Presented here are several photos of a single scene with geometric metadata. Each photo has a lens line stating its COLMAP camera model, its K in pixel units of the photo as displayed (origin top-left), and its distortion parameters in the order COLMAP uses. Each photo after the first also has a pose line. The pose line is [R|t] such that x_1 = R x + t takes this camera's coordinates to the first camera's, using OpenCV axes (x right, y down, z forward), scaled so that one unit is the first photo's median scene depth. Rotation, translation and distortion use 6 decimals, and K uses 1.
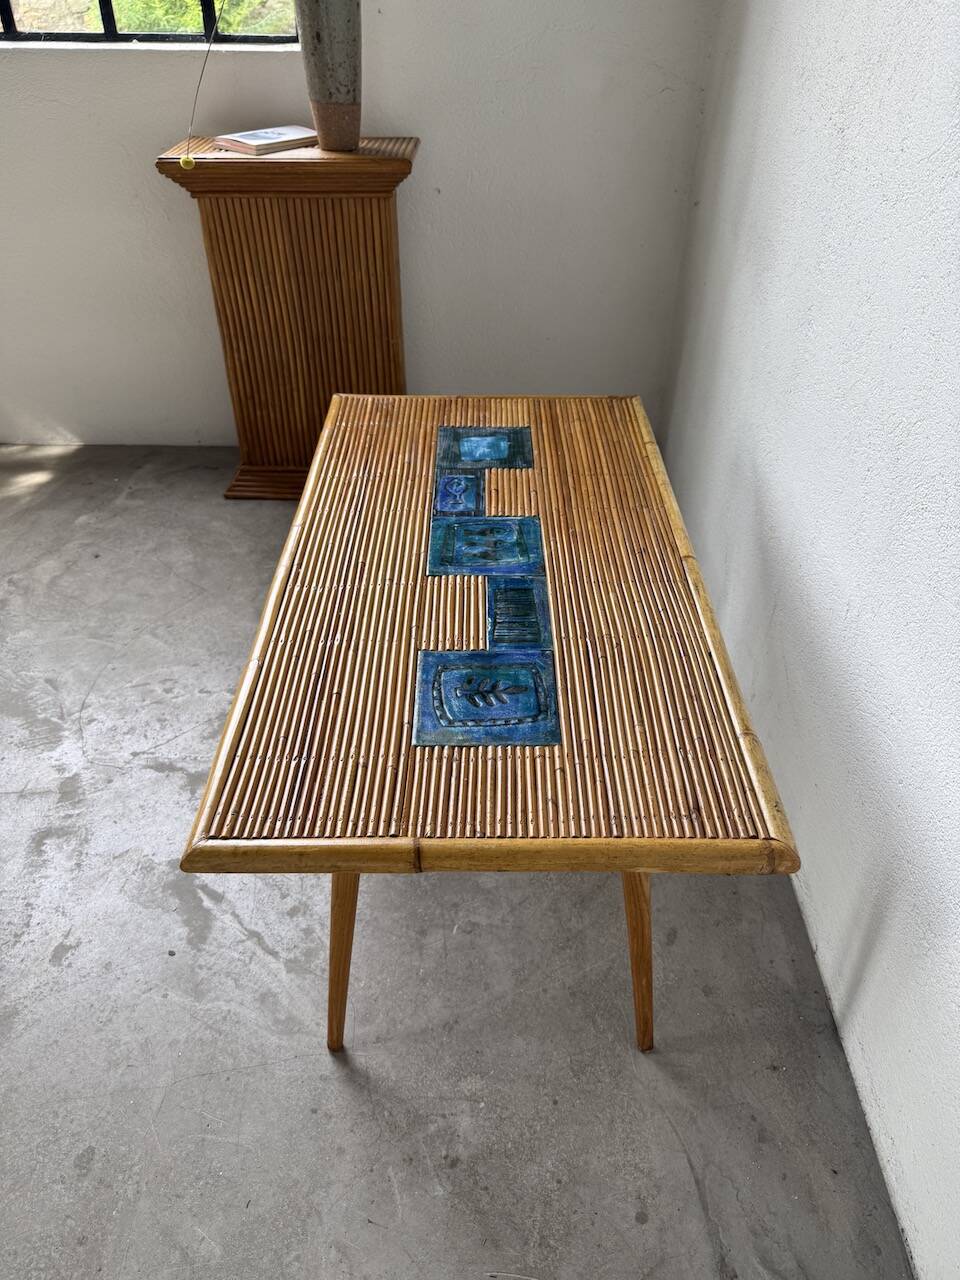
lens RADIAL K [[943.5, 0, 482.0], [0, 943.5, 610.3], [0, 0, 1]] dist [-0.022350, 0.006568]
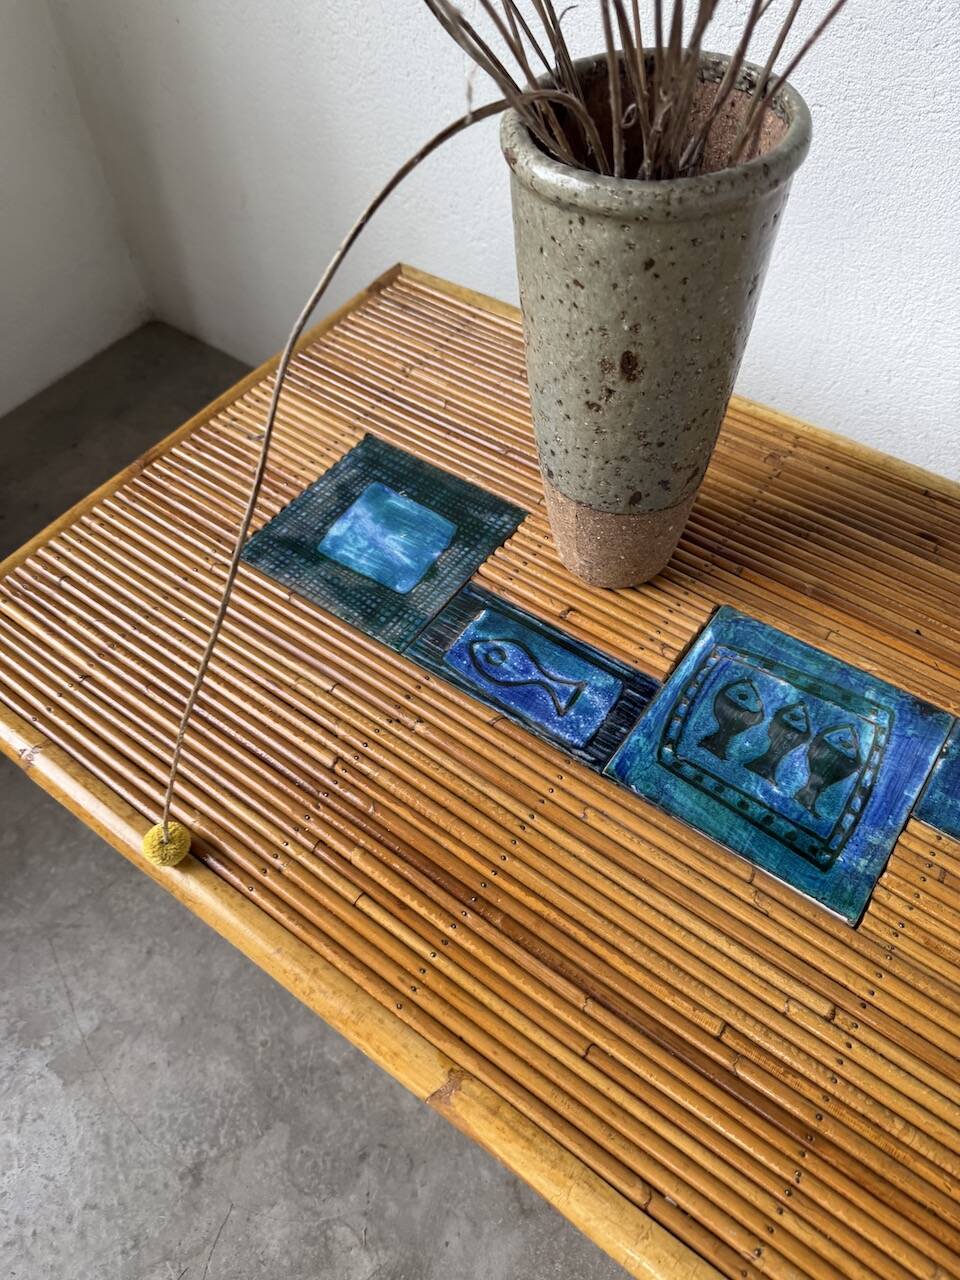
lens RADIAL K [[912.1, 0, 477.2], [0, 912.1, 630.9], [0, 0, 1]] dist [0.008488, -0.021885]
pose [[0.590031, -0.659775, 0.465359, -0.247366], [0.497444, 0.751058, 0.434121, -0.371637], [-0.635934, -0.024655, 0.771349, 0.780559]]
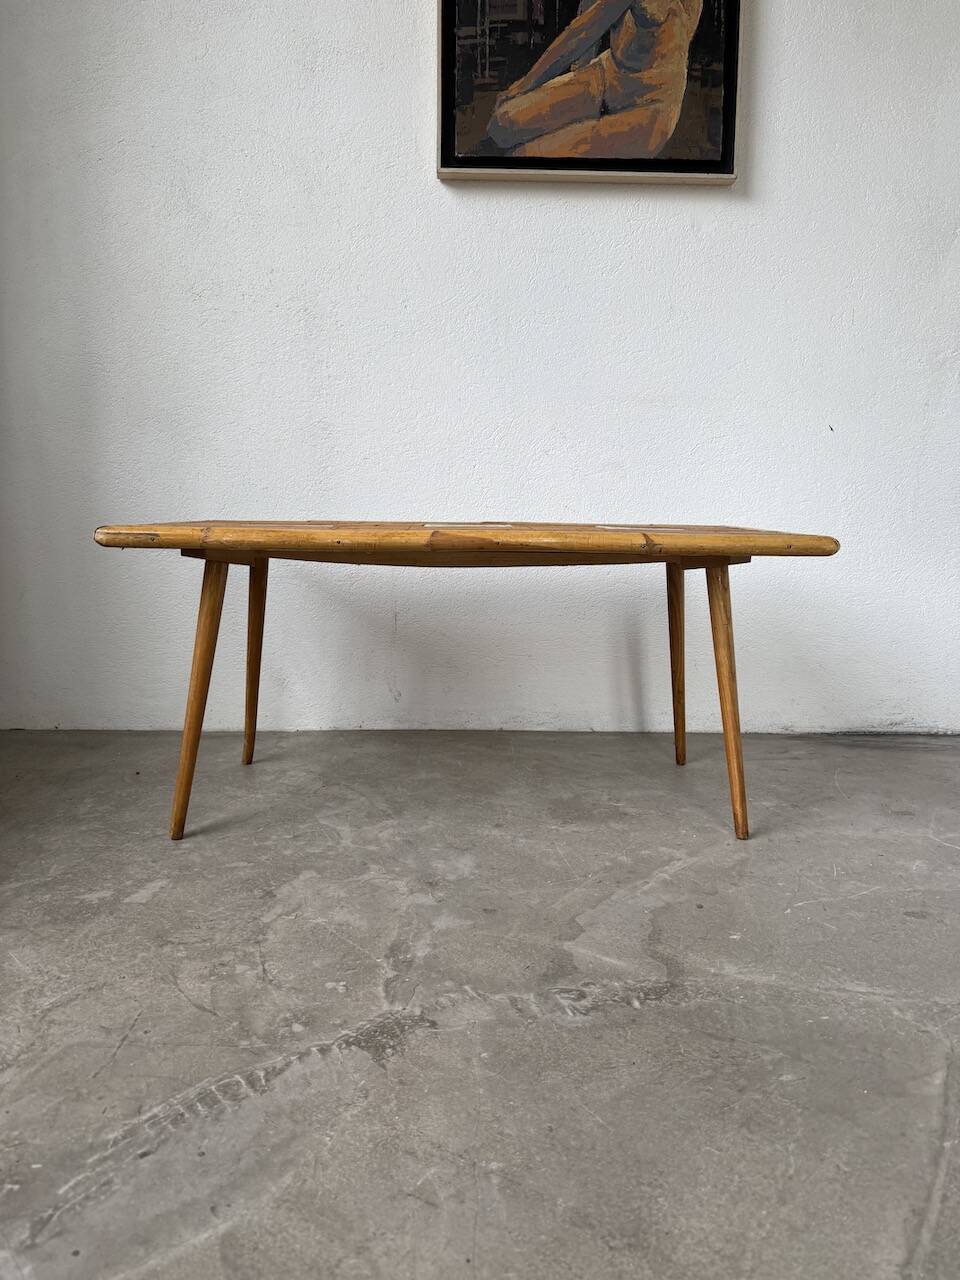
lens RADIAL K [[906.4, 0, 486.8], [0, 906.4, 637.2], [0, 0, 1]] dist [0.014354, -0.029459]
pose [[-0.032083, -0.148998, 0.988317, -1.243067], [0.574454, 0.806436, 0.140226, -0.107230], [-0.817908, 0.572242, 0.059720, 1.014944]]
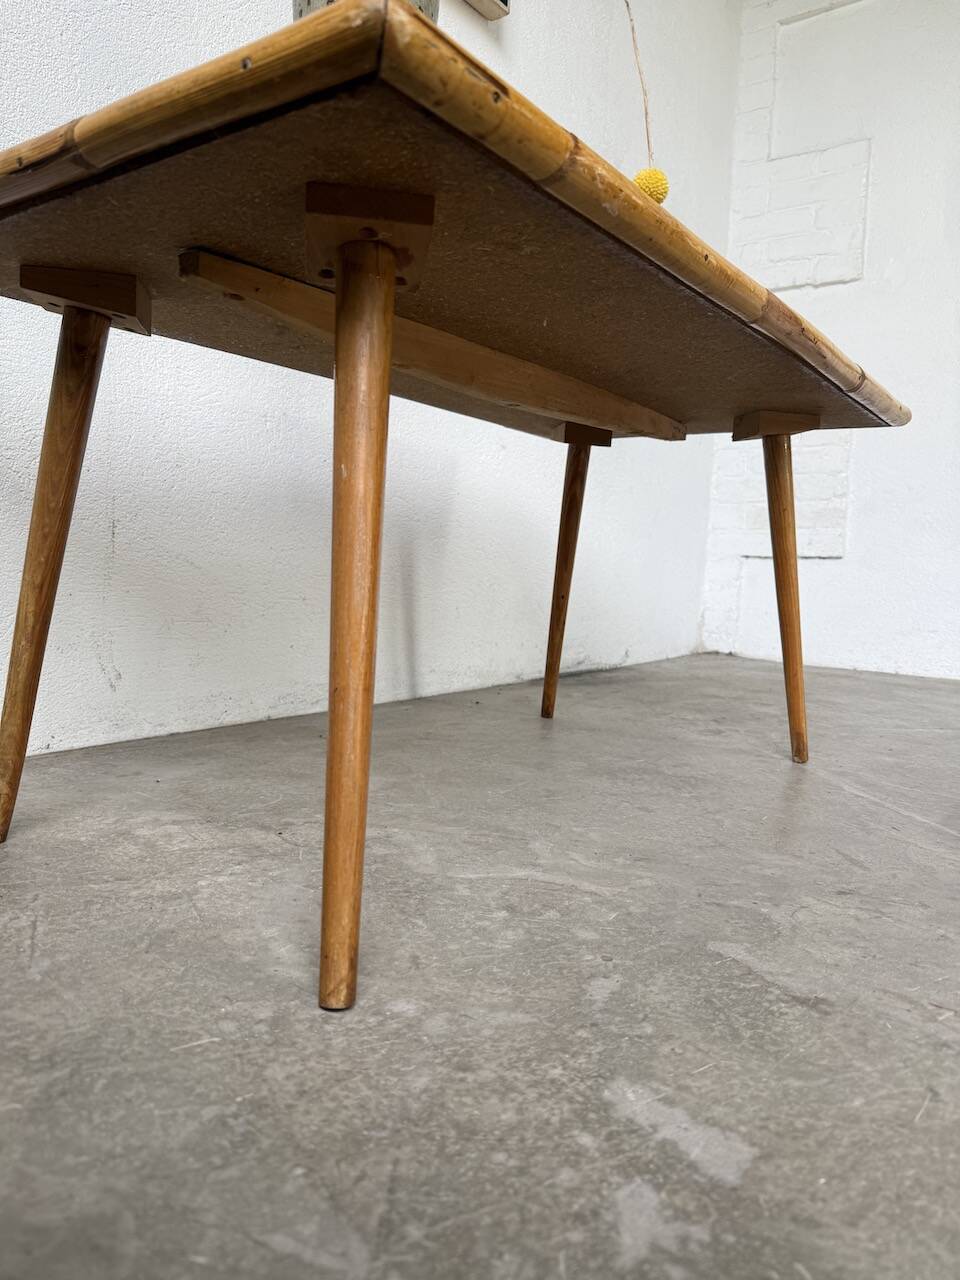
lens RADIAL K [[916.0, 0, 477.5], [0, 916.0, 642.1], [0, 0, 1]] dist [-0.007715, -0.005617]
pose [[-0.811028, -0.093351, 0.577511, -0.425249], [0.301118, 0.779754, 0.548918, -0.297203], [-0.501559, 0.619087, -0.604293, 1.652264]]
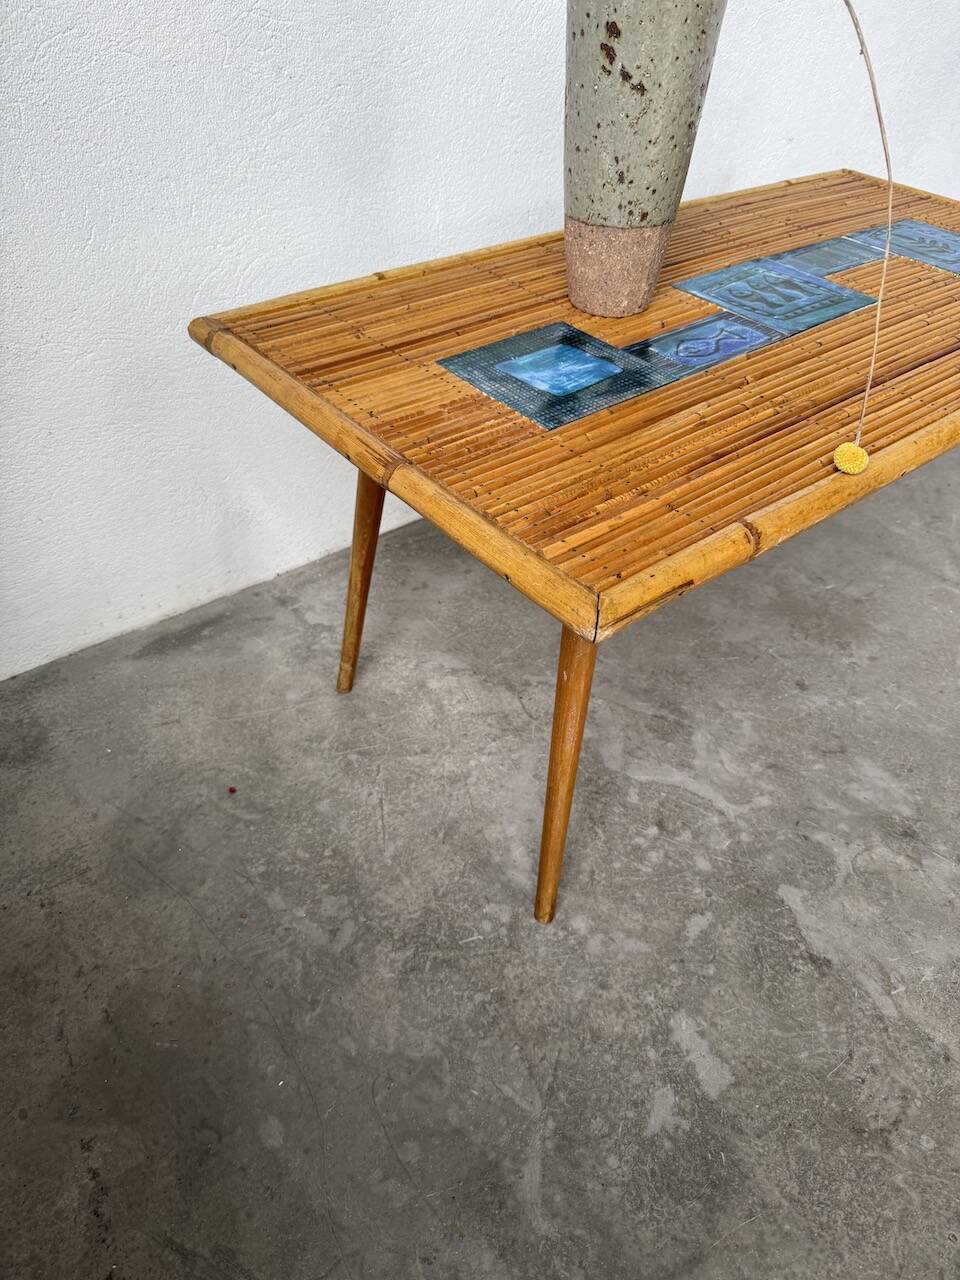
lens RADIAL K [[912.2, 0, 488.0], [0, 912.2, 633.1], [0, 0, 1]] dist [0.006224, -0.024801]
pose [[-0.626944, -0.527580, 0.573237, -0.432559], [0.424397, 0.385758, 0.819193, -0.687382], [-0.653321, 0.756868, -0.017946, 1.406845]]
